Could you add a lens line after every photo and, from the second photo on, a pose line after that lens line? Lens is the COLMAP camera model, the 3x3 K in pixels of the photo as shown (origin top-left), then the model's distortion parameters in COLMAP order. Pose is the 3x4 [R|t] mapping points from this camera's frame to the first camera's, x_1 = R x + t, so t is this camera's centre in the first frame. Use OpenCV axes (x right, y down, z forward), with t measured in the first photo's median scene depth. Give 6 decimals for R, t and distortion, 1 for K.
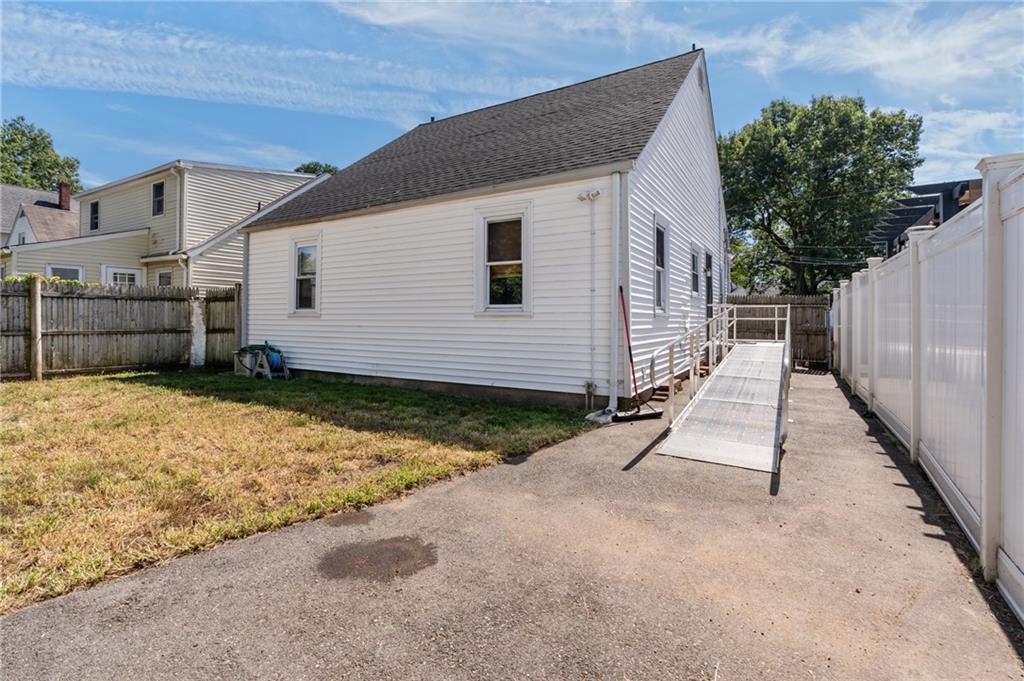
lens RADIAL K [[467.2, 0, 521.7], [0, 467.2, 321.2], [0, 0, 1]] dist [-0.010960, 0.002228]
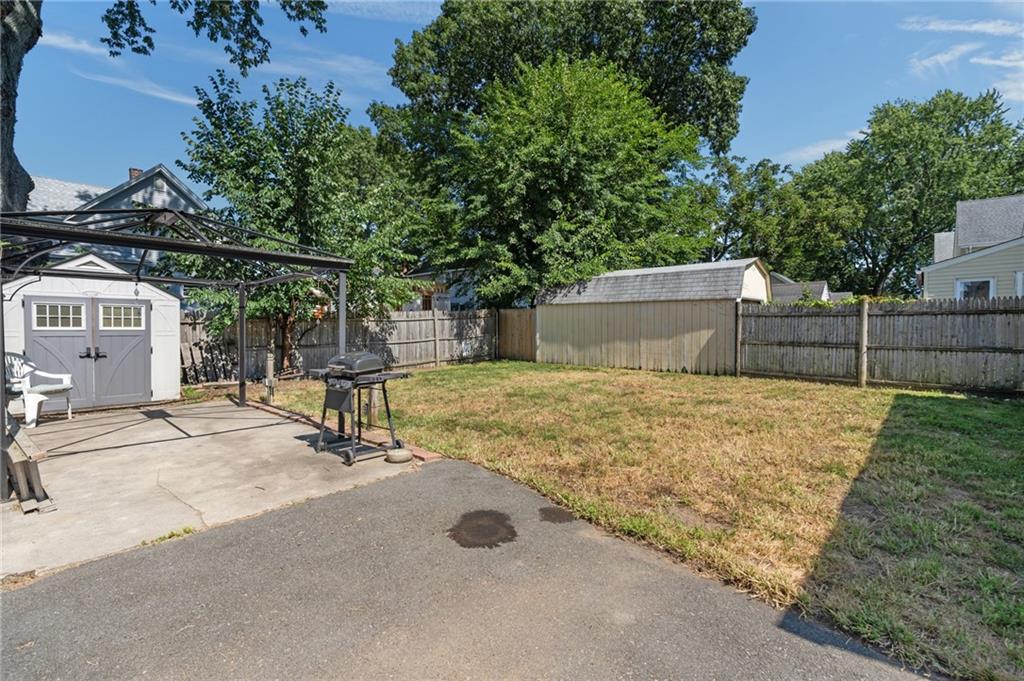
lens RADIAL K [[467.2, 0, 517.5], [0, 467.2, 341.8], [0, 0, 1]] dist [-0.010960, 0.002228]
pose [[-0.203950, 0.030121, -0.978518, 0.268967], [-0.002717, 0.999505, 0.031333, -0.020247], [0.978977, 0.009049, -0.203767, 0.373741]]
